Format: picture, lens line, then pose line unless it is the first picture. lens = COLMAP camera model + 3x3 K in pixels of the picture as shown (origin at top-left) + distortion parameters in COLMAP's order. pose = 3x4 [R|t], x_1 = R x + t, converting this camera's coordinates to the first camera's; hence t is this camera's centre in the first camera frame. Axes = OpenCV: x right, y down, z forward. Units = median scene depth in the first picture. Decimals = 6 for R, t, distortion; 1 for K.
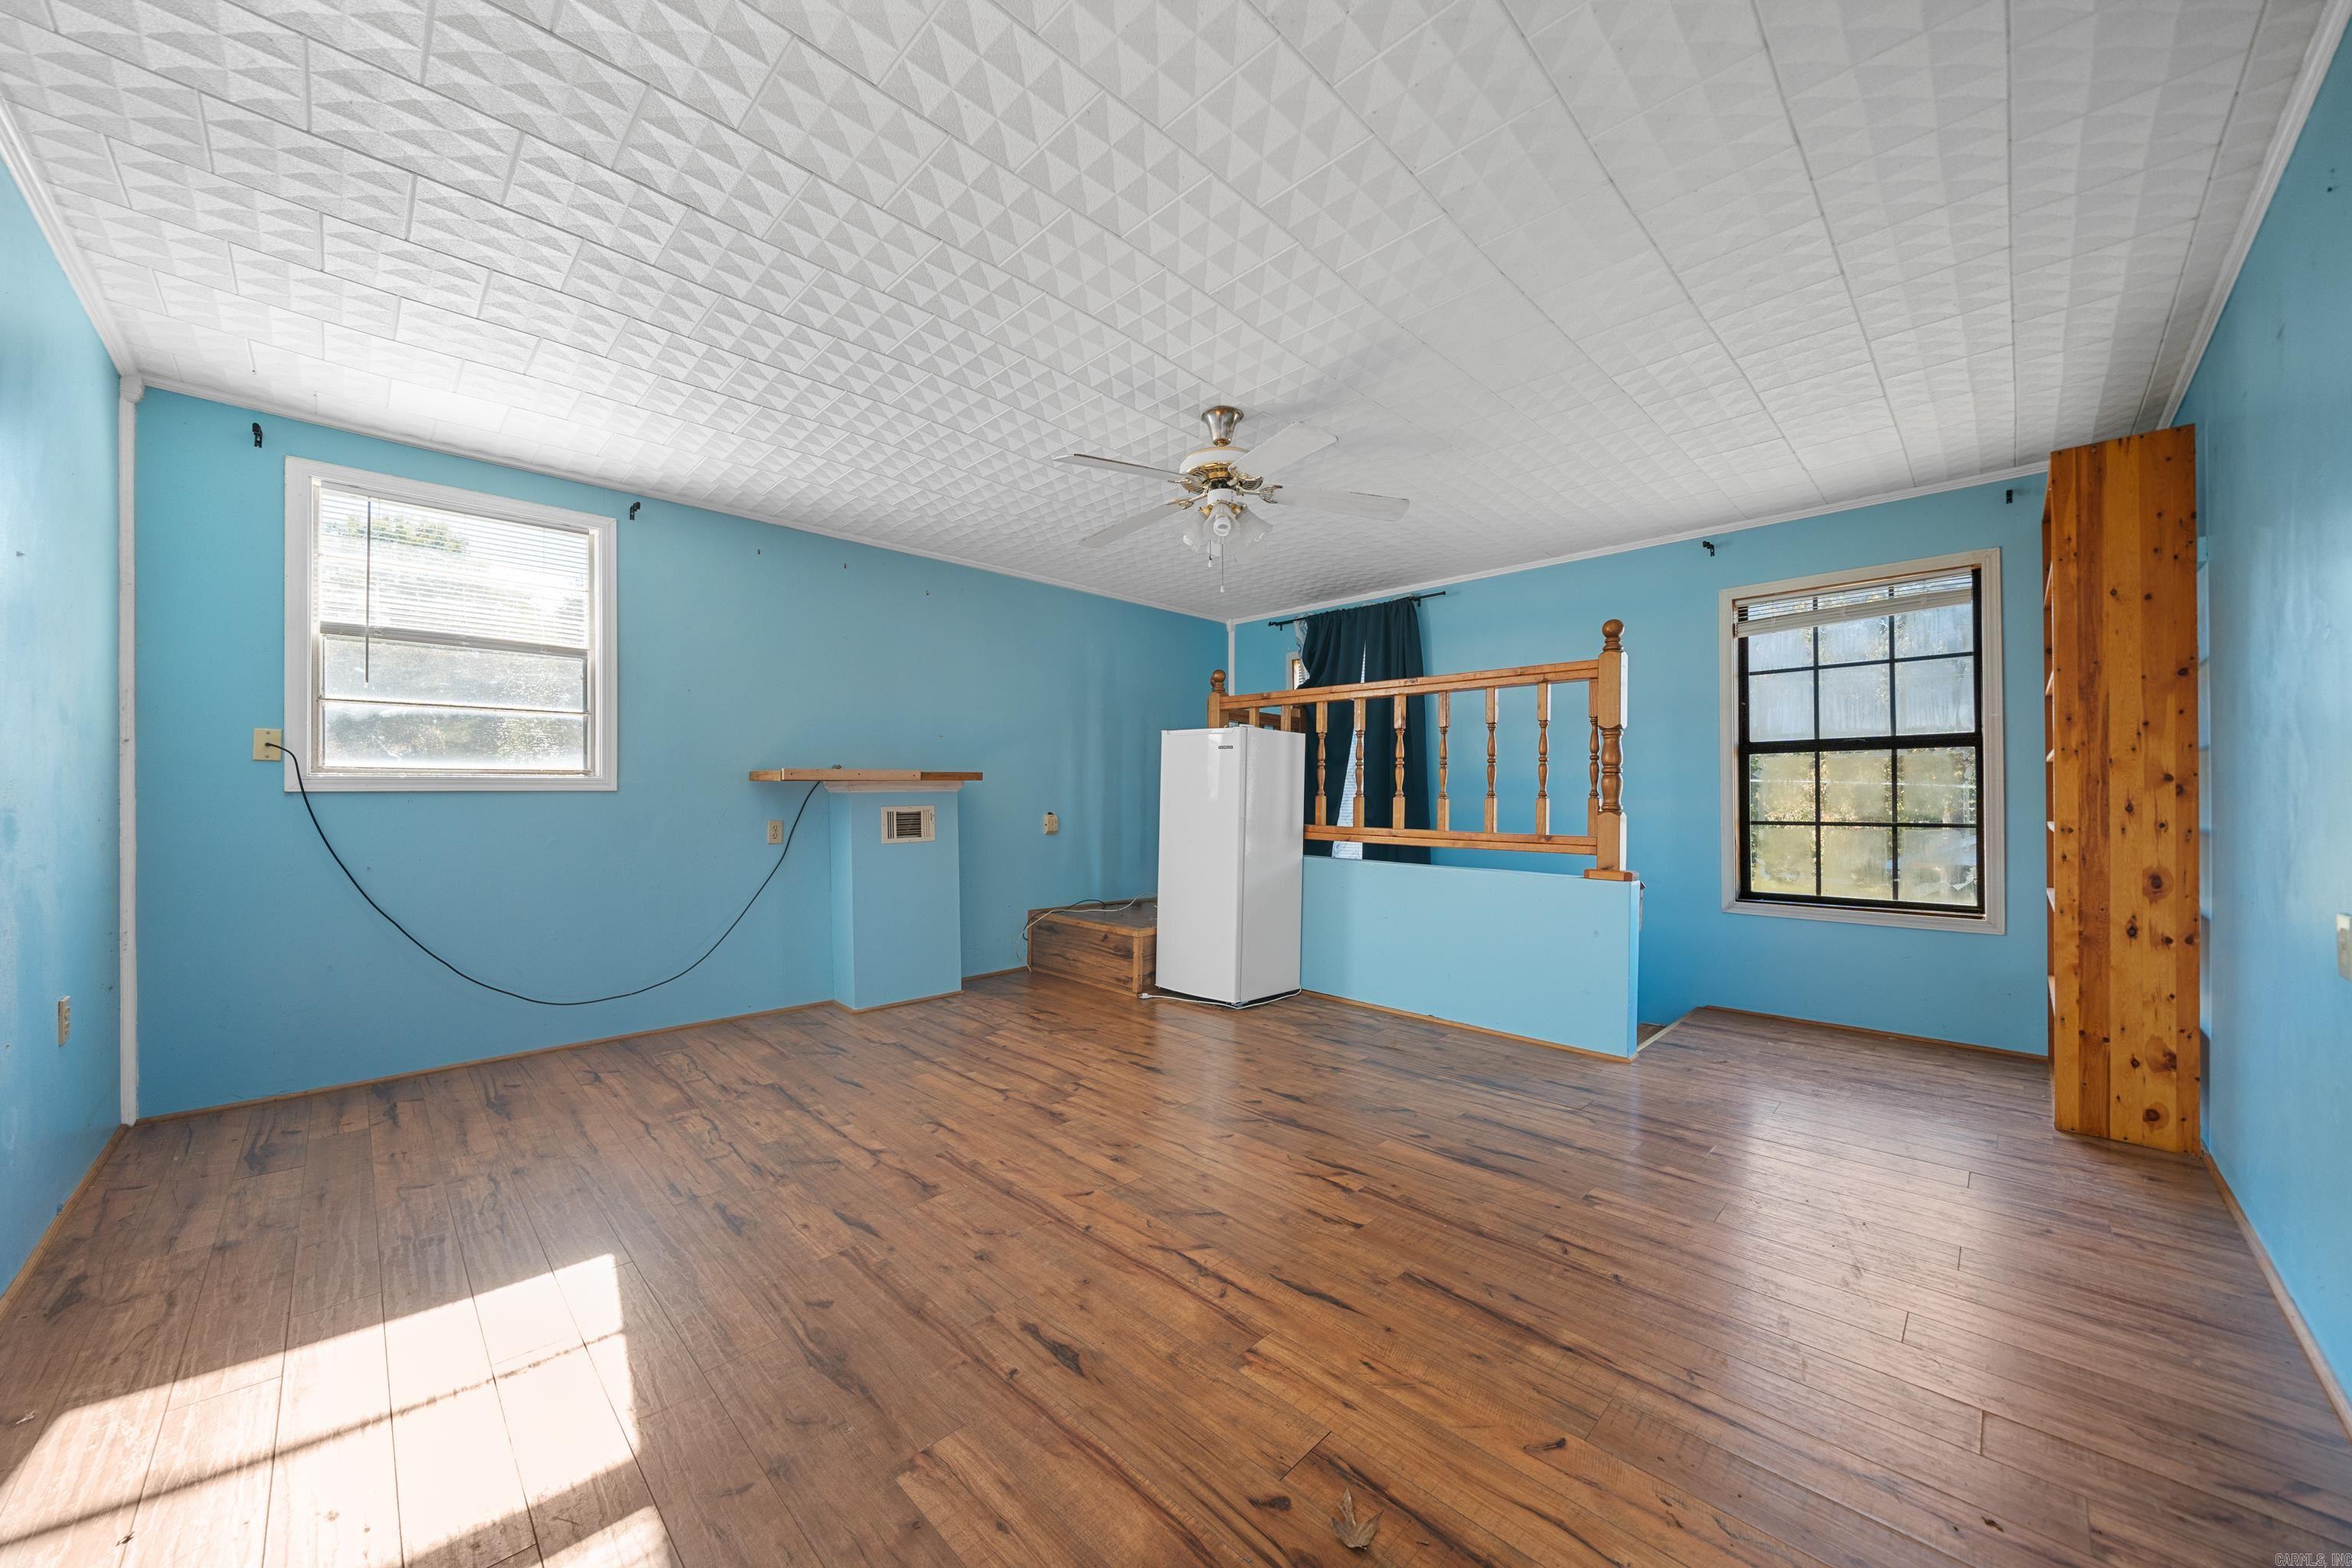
lens RADIAL K [[811.5, 0, 1168.4], [0, 811.5, 794.8], [0, 0, 1]] dist [-0.002603, -0.000327]
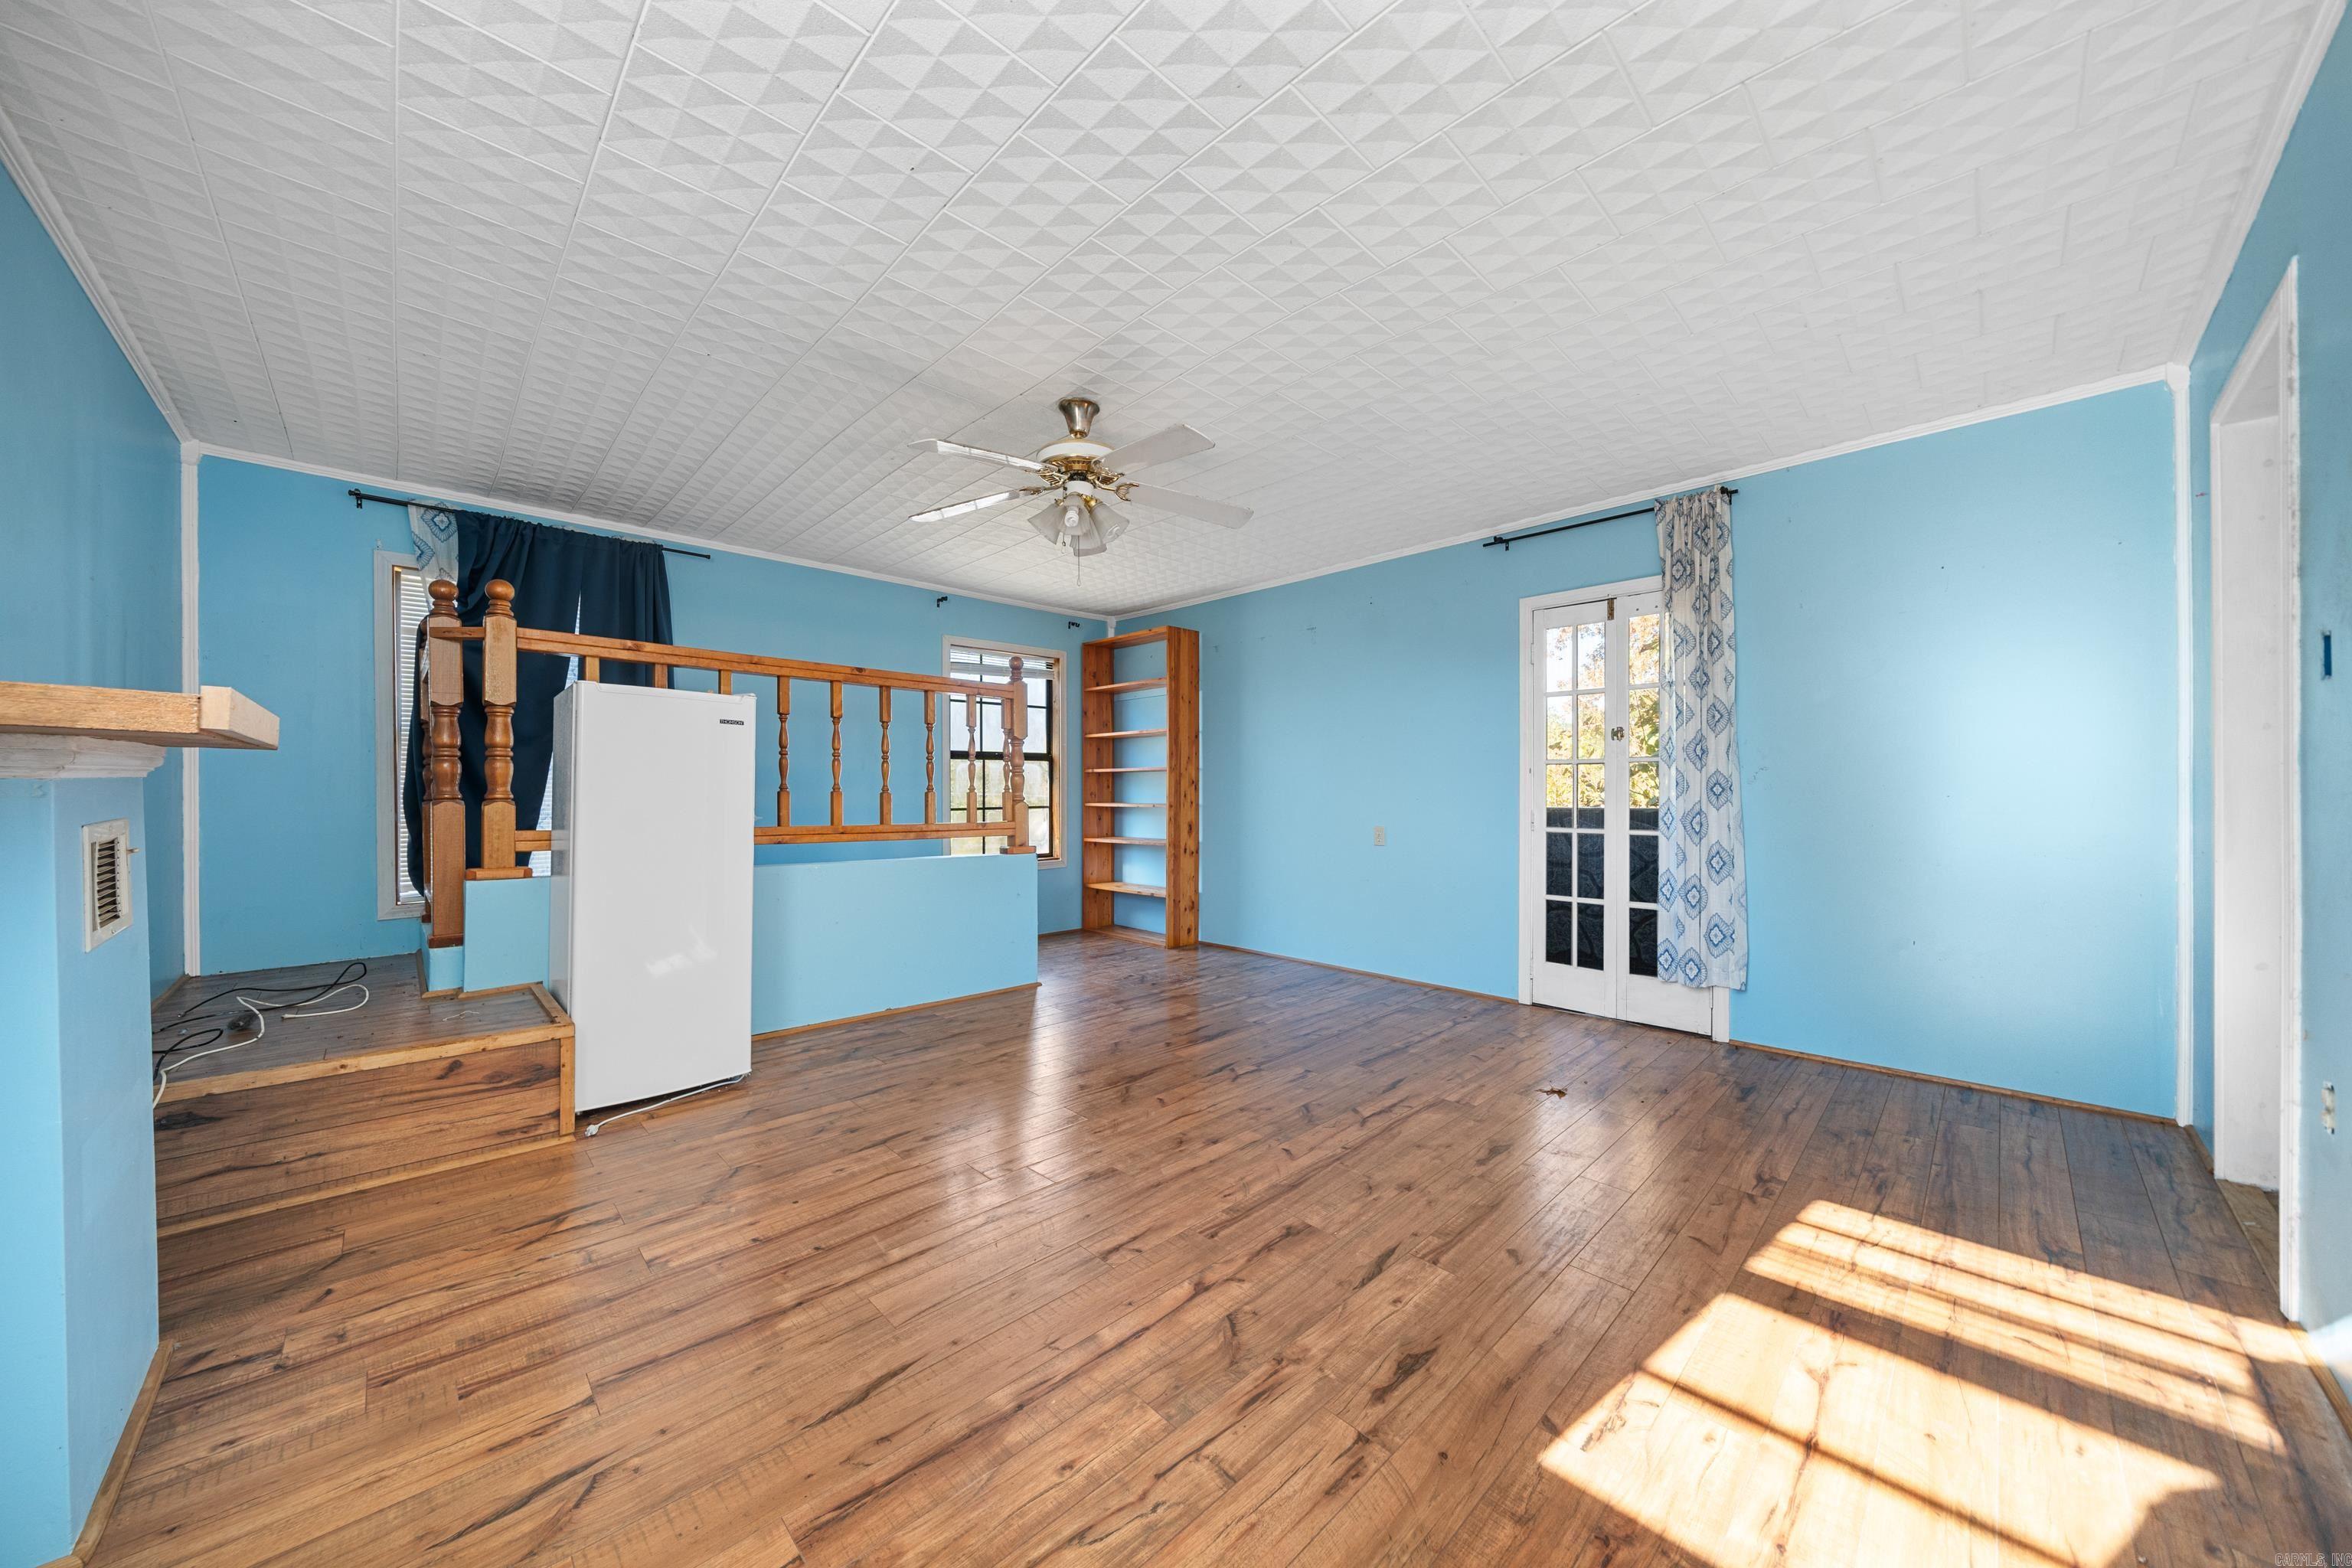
lens RADIAL K [[811.5, 0, 1168.7], [0, 811.5, 786.6], [0, 0, 1]] dist [-0.002603, -0.000327]
pose [[0.027237, 0.004484, 0.999619, -1.030087], [-0.001566, 0.999989, -0.004443, 0.001537], [-0.999628, -0.001445, 0.027244, 0.963620]]
